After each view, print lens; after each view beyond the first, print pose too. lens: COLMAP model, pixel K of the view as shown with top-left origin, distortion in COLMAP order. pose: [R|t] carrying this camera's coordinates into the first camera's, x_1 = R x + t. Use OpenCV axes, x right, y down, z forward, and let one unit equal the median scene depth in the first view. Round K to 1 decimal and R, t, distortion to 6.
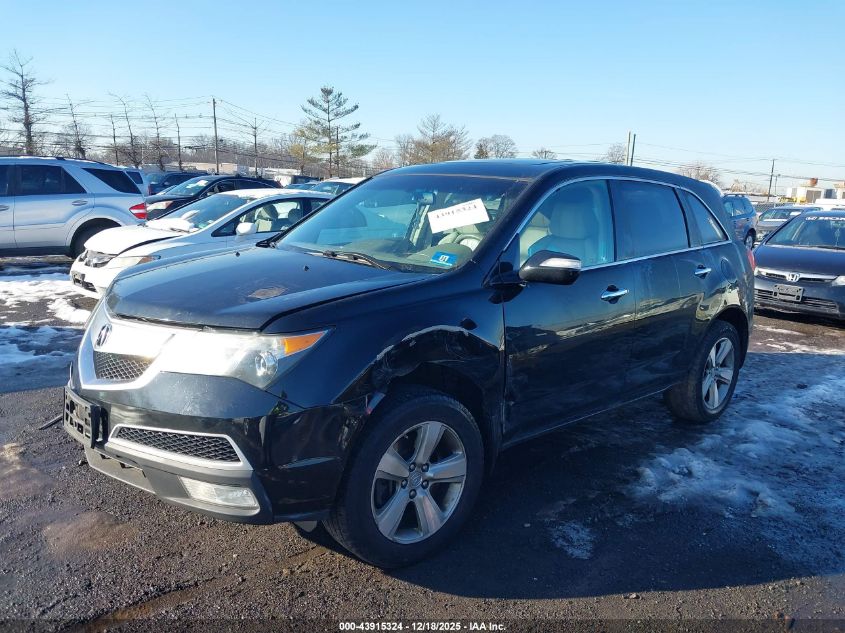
lens RADIAL K [[666.8, 0, 421.6], [0, 666.8, 317.1], [0, 0, 1]] dist [0.023760, -0.037184]
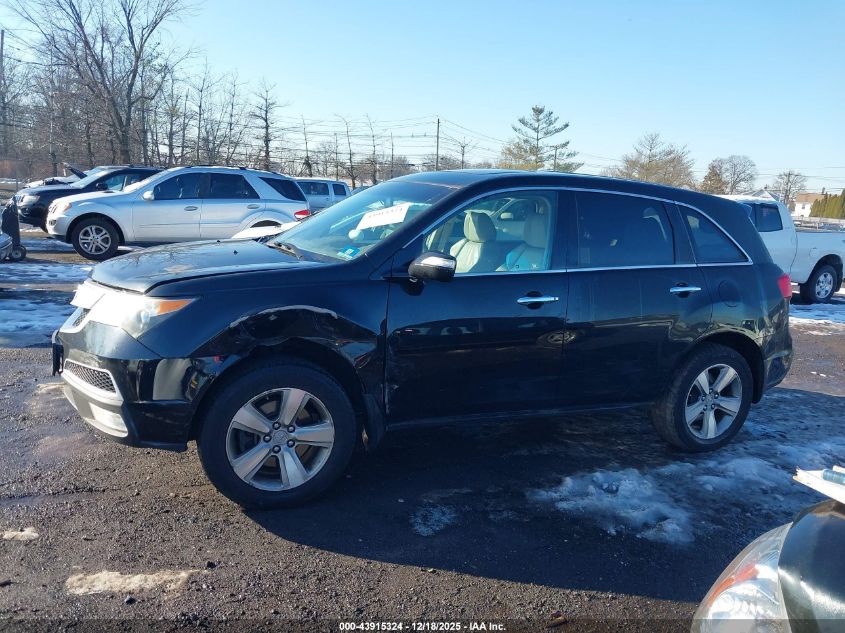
lens RADIAL K [[666.8, 0, 424.8], [0, 666.8, 317.4], [0, 0, 1]] dist [0.023760, -0.037184]
pose [[0.946116, 0.086418, -0.312083, 0.363310], [-0.094596, 0.995453, -0.011131, 0.016051], [0.309702, 0.040053, 0.949990, -0.021125]]
